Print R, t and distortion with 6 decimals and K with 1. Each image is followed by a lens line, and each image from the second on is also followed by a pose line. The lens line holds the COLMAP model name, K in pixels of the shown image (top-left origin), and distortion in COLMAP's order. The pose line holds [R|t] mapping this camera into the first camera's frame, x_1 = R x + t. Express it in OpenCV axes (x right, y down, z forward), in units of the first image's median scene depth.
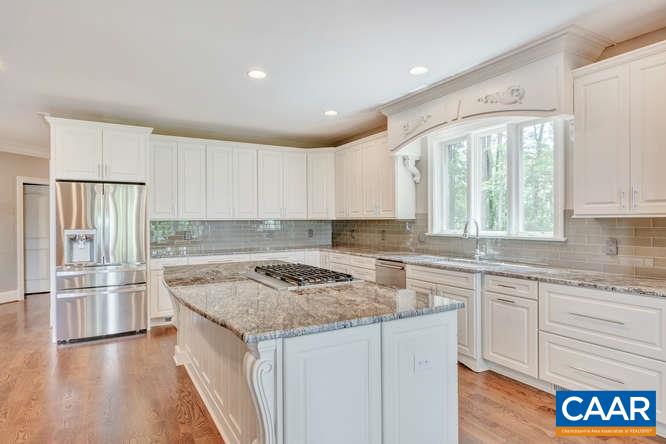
lens RADIAL K [[387.6, 0, 333.0], [0, 387.6, 222.0], [0, 0, 1]] dist [-0.000550, 0.000324]
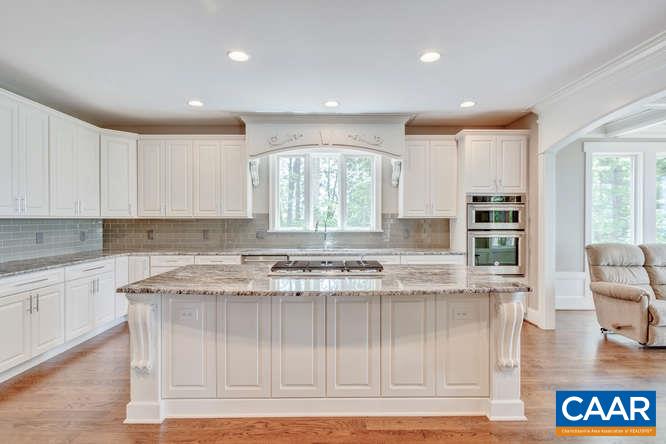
lens RADIAL K [[341.0, 0, 340.1], [0, 341.0, 219.6], [0, 0, 1]] dist [0.000072, 0.000555]
pose [[0.482265, 0.000571, 0.876025, -0.633686], [0.002649, 0.999994, -0.002110, -0.001518], [-0.876022, 0.003338, 0.482260, 0.356045]]
